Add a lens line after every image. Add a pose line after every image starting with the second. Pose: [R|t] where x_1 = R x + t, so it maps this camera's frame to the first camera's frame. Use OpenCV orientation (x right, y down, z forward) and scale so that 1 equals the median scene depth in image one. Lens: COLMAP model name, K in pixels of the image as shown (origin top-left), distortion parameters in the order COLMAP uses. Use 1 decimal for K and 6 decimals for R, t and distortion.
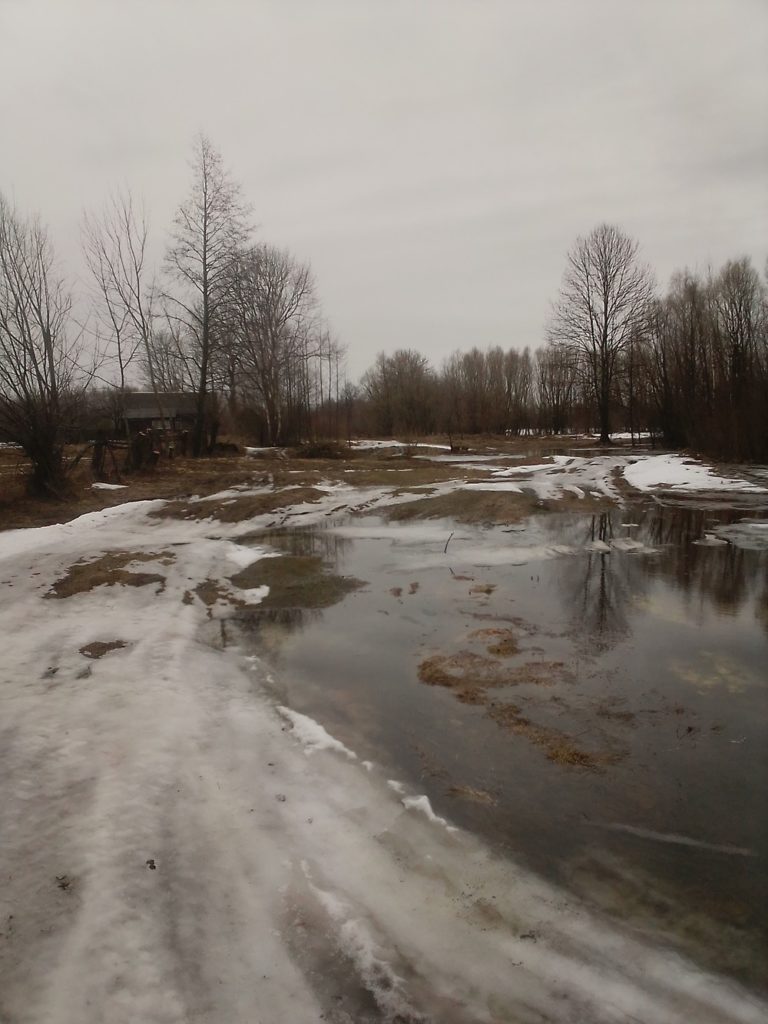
lens RADIAL K [[764.3, 0, 384.0], [0, 764.3, 512.0], [0, 0, 1]] dist [0.073413, -0.101922]
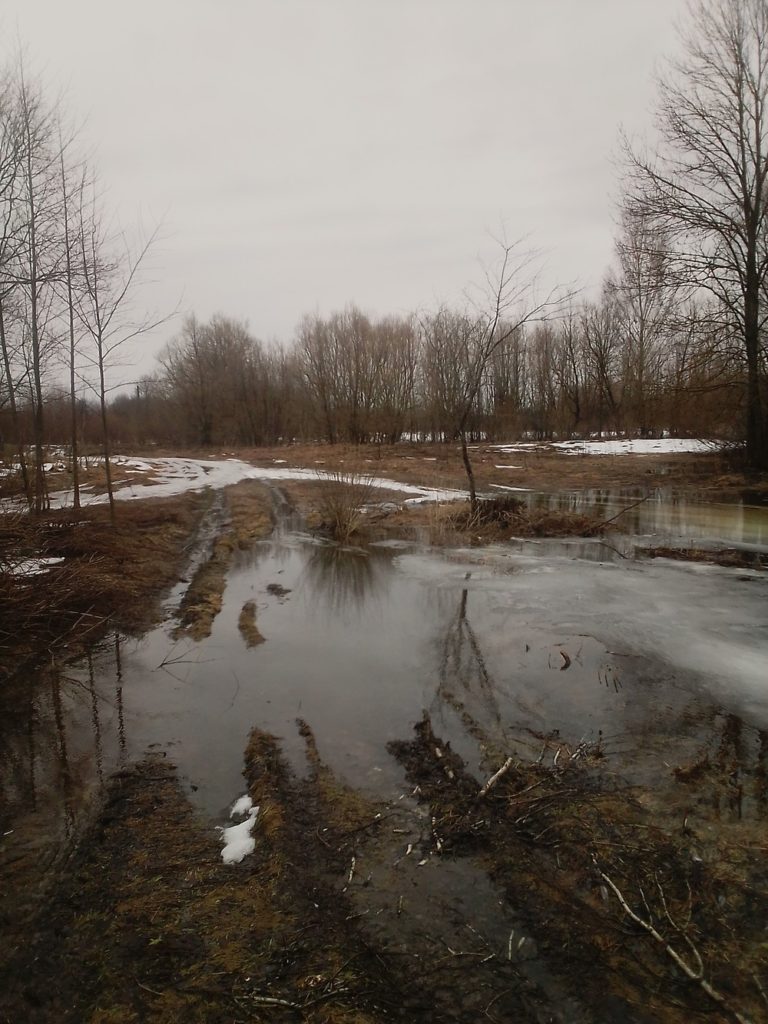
lens RADIAL K [[759.2, 0, 384.0], [0, 759.2, 512.0], [0, 0, 1]] dist [-0.028263, -0.001453]
pose [[0.967535, -0.022928, 0.251694, -0.020371], [0.023238, 0.999728, 0.001740, -0.078076], [-0.251666, 0.004165, 0.967805, 0.687144]]
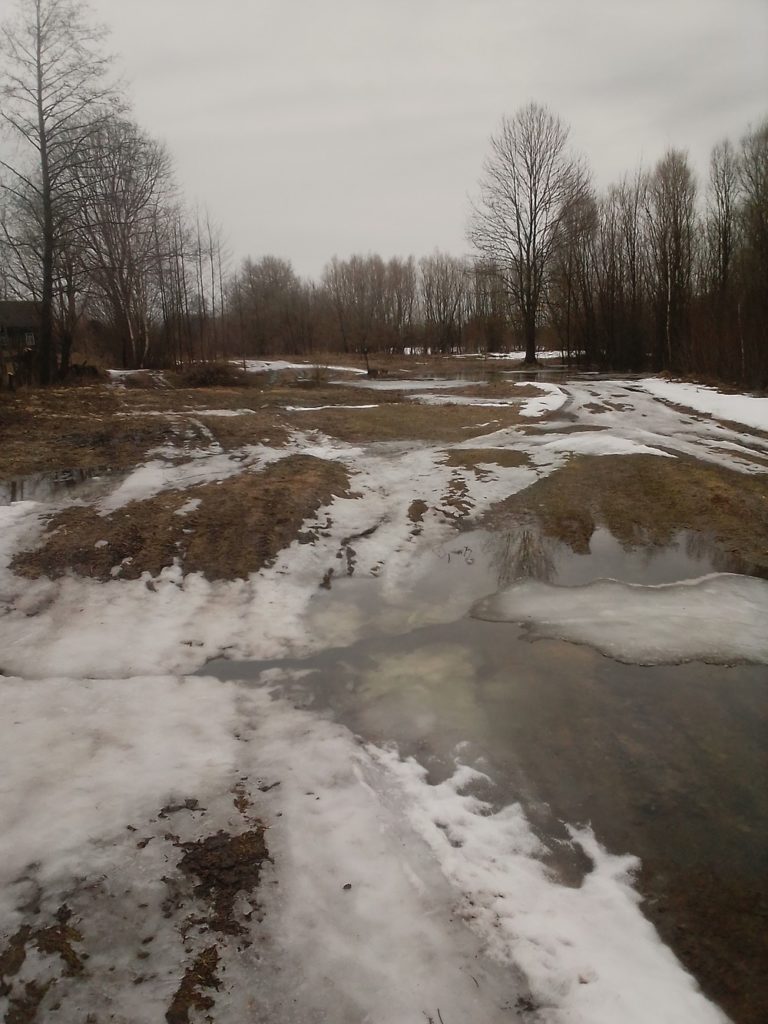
lens RADIAL K [[764.3, 0, 384.0], [0, 764.3, 512.0], [0, 0, 1]] dist [0.073413, -0.101922]
pose [[0.981323, -0.036466, 0.188881, -0.055125], [0.016713, 0.994318, 0.105134, -0.018040], [-0.191641, -0.100014, 0.976356, 0.164329]]
